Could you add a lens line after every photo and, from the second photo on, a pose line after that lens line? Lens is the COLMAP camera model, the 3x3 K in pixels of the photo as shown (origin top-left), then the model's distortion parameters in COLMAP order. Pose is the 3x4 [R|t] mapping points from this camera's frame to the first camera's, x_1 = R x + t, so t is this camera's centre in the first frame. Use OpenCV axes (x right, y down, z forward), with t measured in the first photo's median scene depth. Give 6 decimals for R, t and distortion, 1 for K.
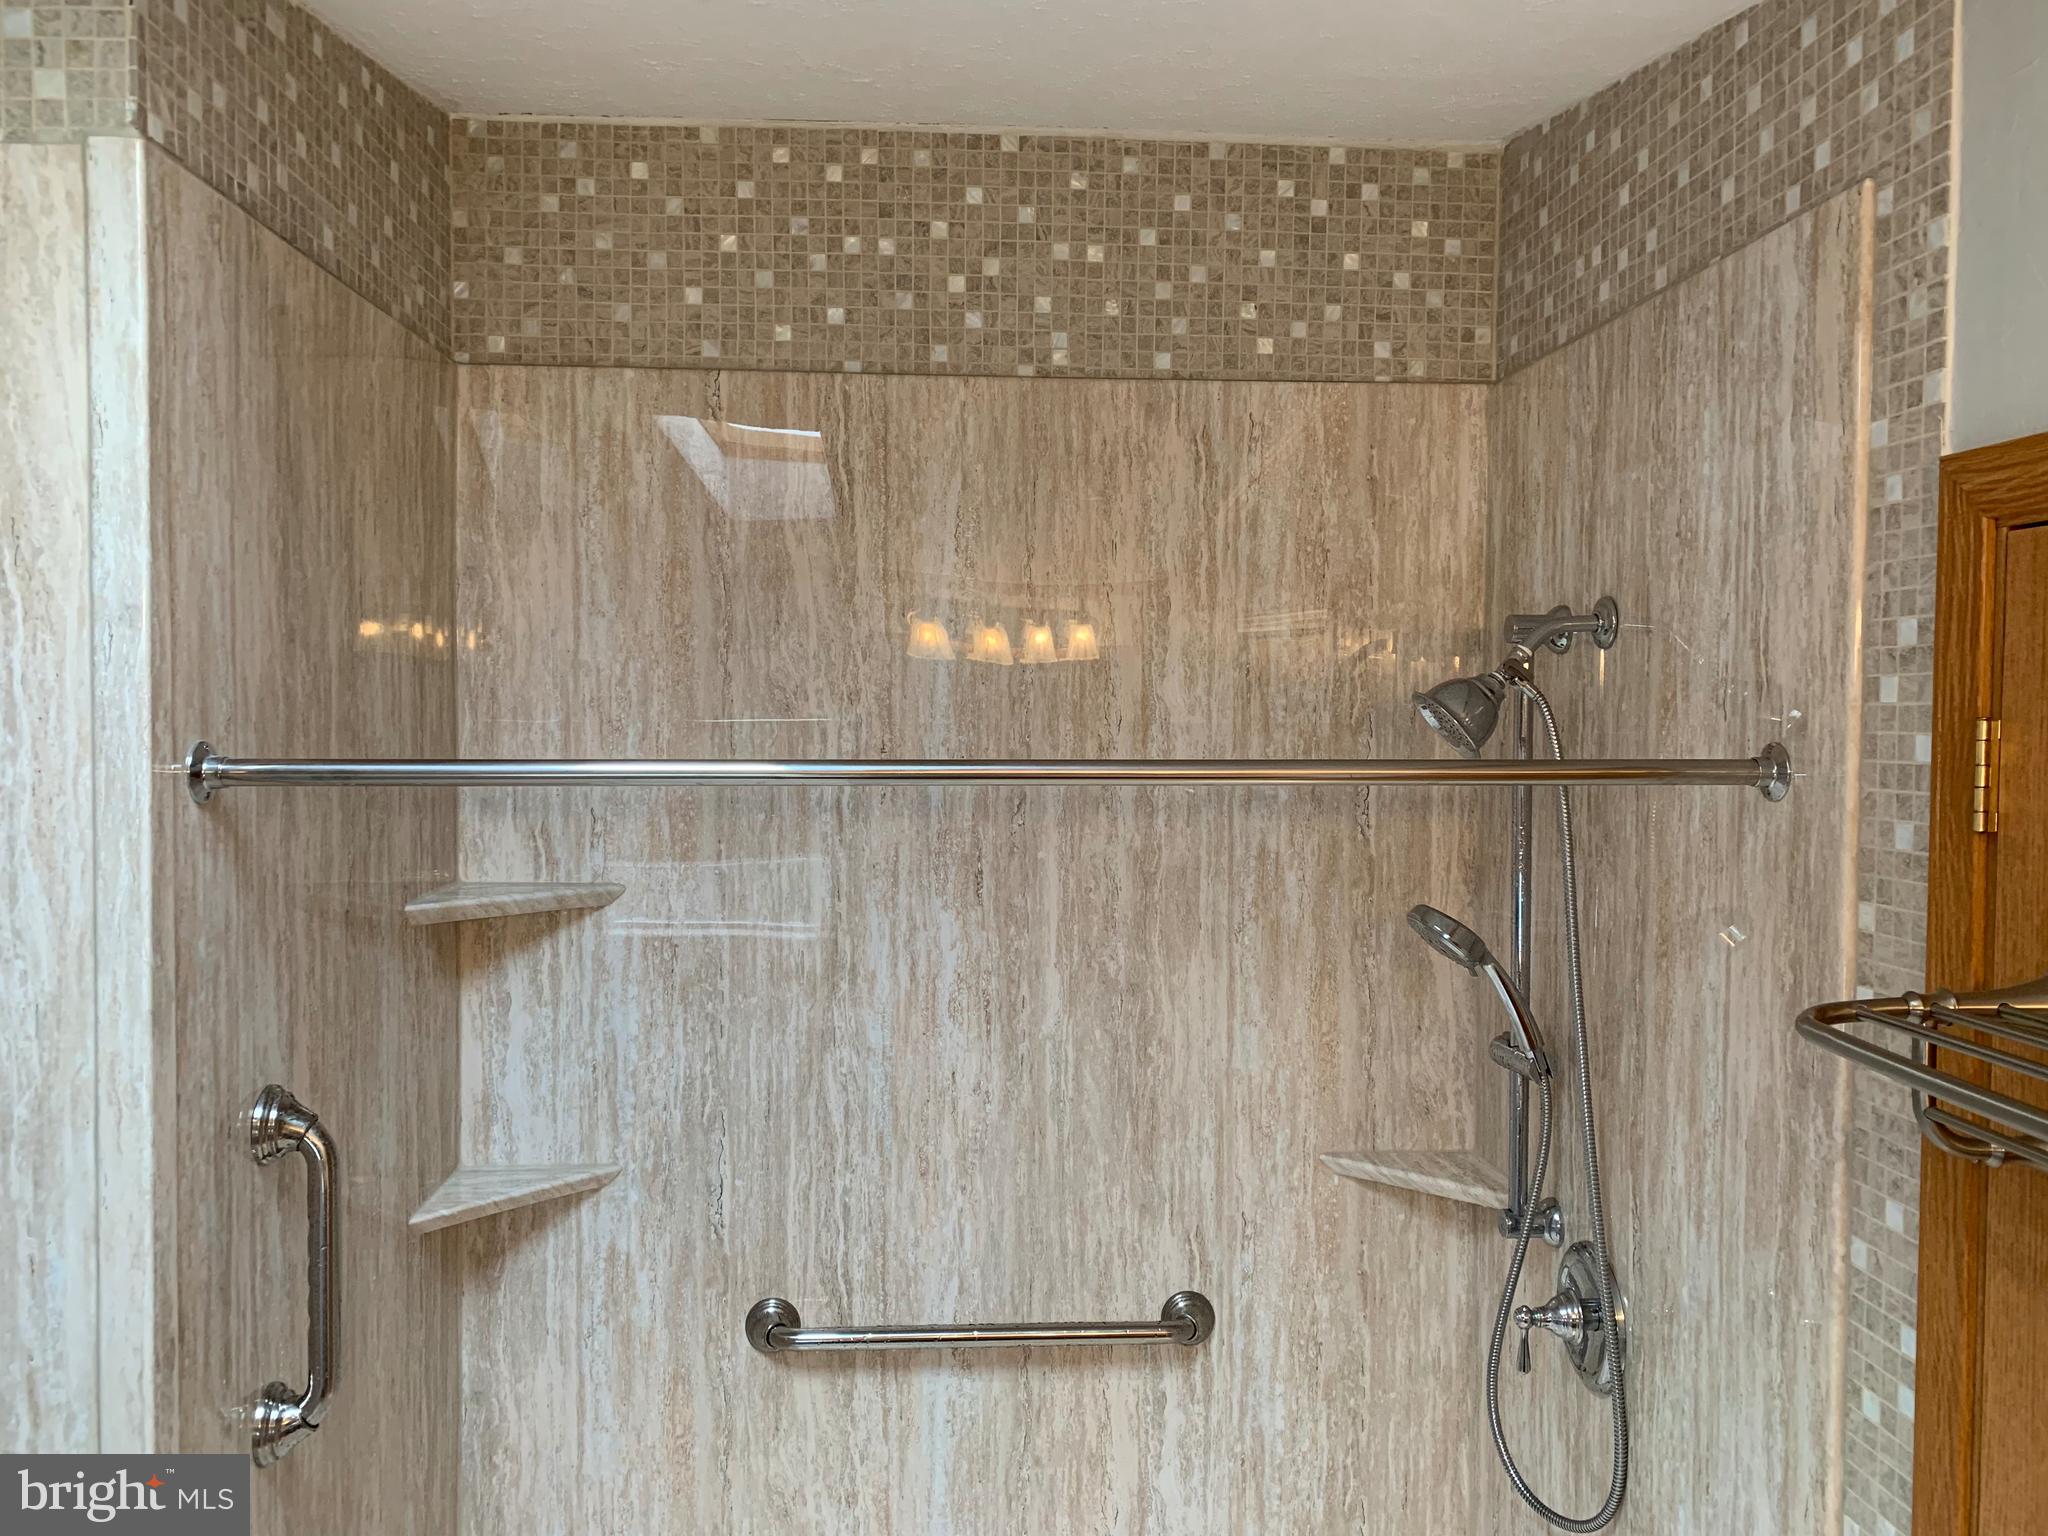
lens RADIAL K [[1560.6, 0, 1023.9], [0, 1560.6, 756.2], [0, 0, 1]] dist [0.044296, -0.058605]
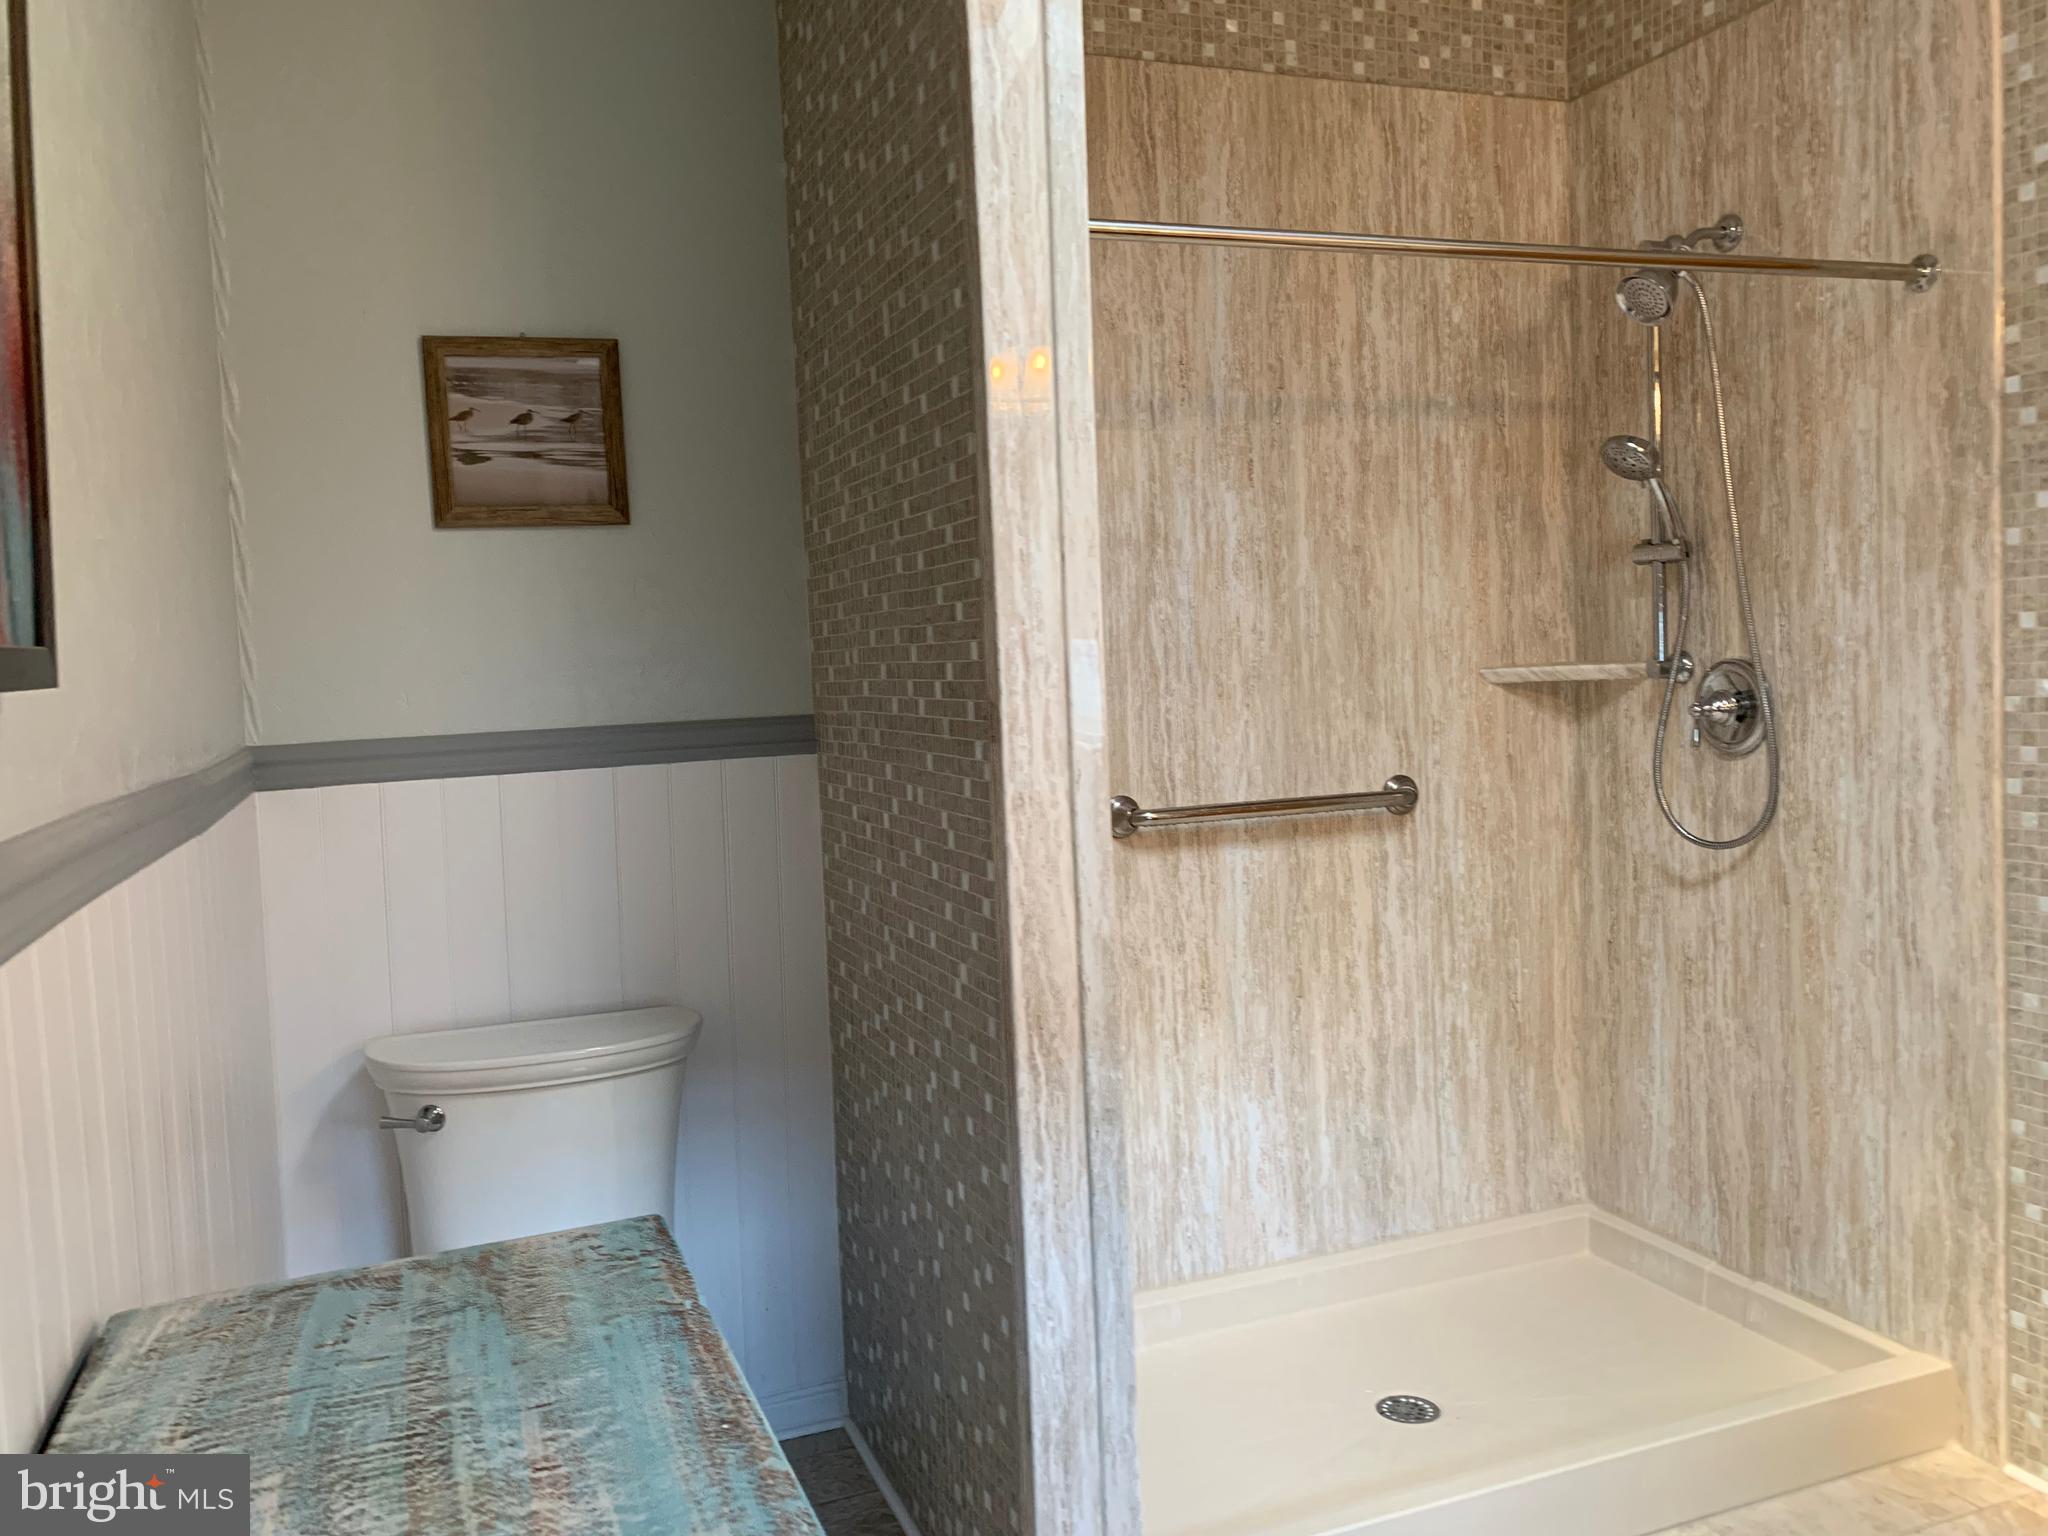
lens RADIAL K [[1560.6, 0, 991.6], [0, 1560.6, 755.0], [0, 0, 1]] dist [0.044296, -0.058605]
pose [[0.957644, -0.063864, 0.280783, -0.617693], [0.057150, 0.997851, 0.032044, 0.265579], [-0.282226, -0.014640, 0.959236, -0.192525]]
